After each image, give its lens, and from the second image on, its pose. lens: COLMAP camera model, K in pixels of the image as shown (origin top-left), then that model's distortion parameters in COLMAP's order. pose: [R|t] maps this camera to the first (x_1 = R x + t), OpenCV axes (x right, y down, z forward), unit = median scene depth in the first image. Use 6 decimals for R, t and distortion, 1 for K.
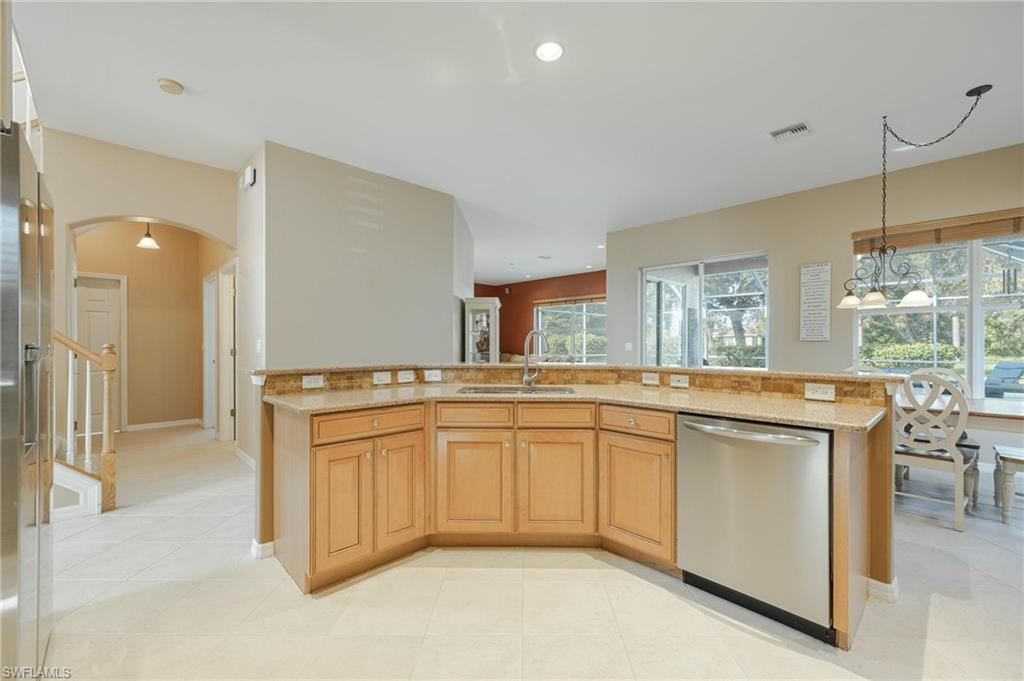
lens RADIAL K [[418.7, 0, 518.4], [0, 418.7, 343.5], [0, 0, 1]] dist [0.009168, -0.001289]
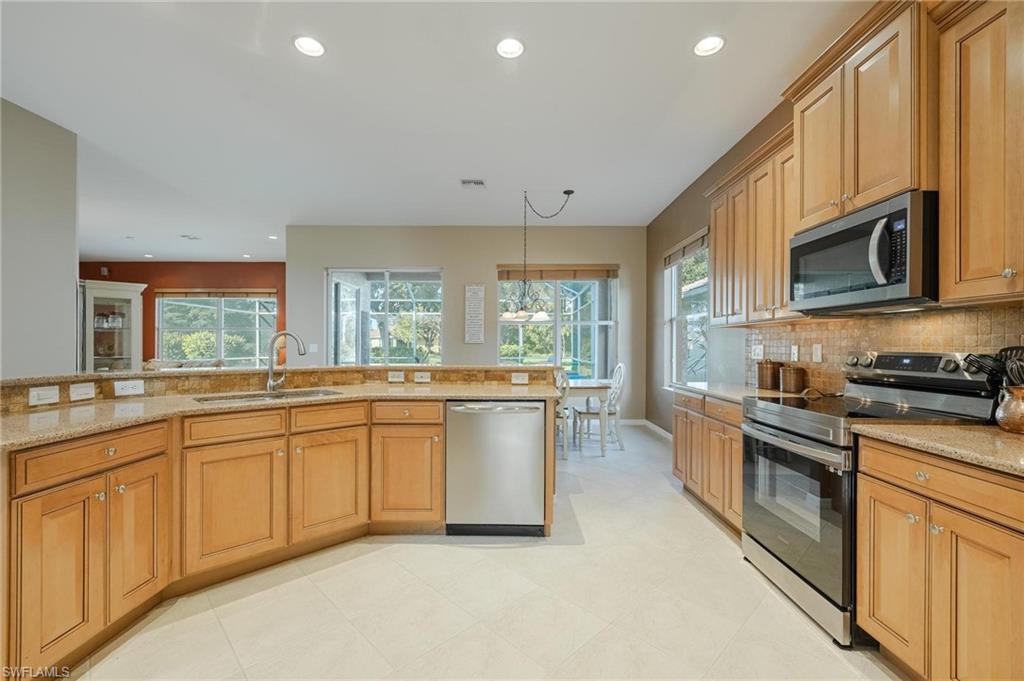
lens RADIAL K [[432.4, 0, 504.6], [0, 432.4, 344.4], [0, 0, 1]] dist [0.003607, 0.000533]
pose [[0.715223, 0.002010, 0.698893, -0.335078], [-0.001133, 0.999998, -0.001717, -0.001168], [-0.698895, 0.000436, 0.715224, -0.040426]]
